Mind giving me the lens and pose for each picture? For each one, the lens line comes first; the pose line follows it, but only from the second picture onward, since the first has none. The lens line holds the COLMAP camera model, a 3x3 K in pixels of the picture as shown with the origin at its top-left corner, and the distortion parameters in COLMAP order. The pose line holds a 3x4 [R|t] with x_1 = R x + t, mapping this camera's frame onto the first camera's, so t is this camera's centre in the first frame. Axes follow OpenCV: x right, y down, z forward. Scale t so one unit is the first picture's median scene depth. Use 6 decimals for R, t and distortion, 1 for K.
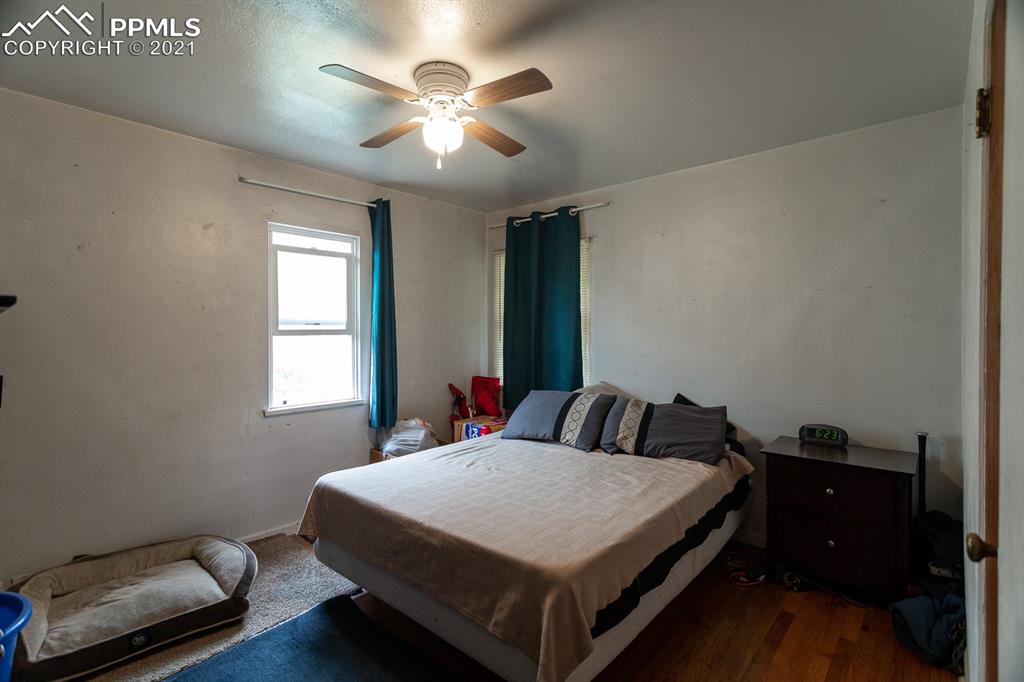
lens RADIAL K [[486.2, 0, 507.8], [0, 486.2, 337.8], [0, 0, 1]] dist [0.002106, 0.000491]
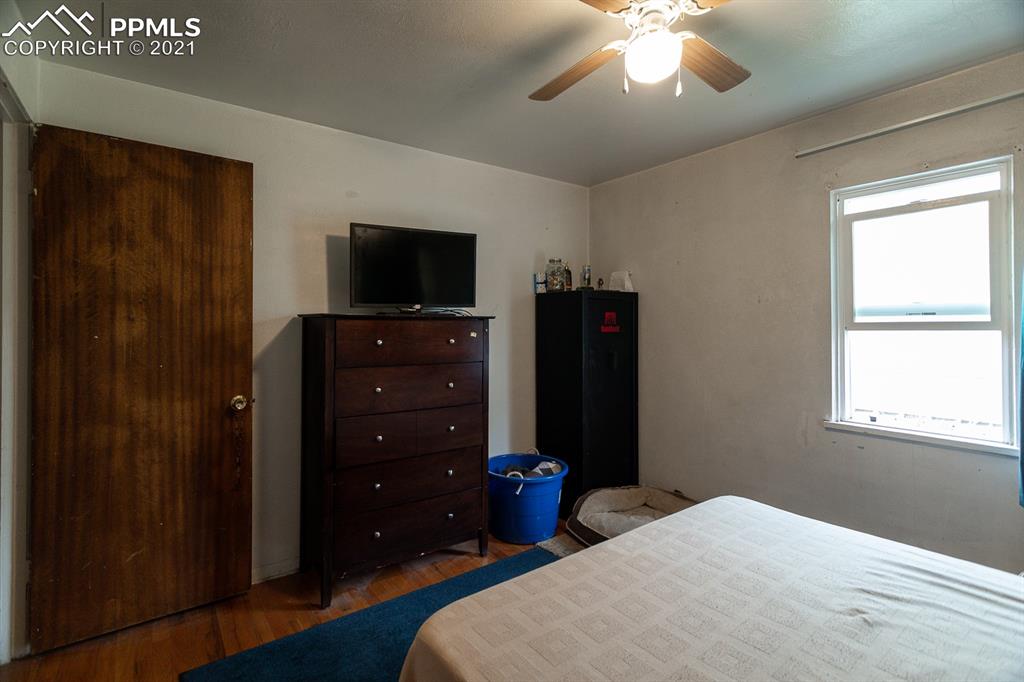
lens RADIAL K [[492.2, 0, 509.7], [0, 492.2, 326.5], [0, 0, 1]] dist [0.000930, 0.000061]
pose [[-0.218448, -0.000332, -0.975849, 0.429820], [-0.017208, 0.999846, 0.003512, -0.003512], [0.975697, 0.017559, -0.218420, 0.651051]]
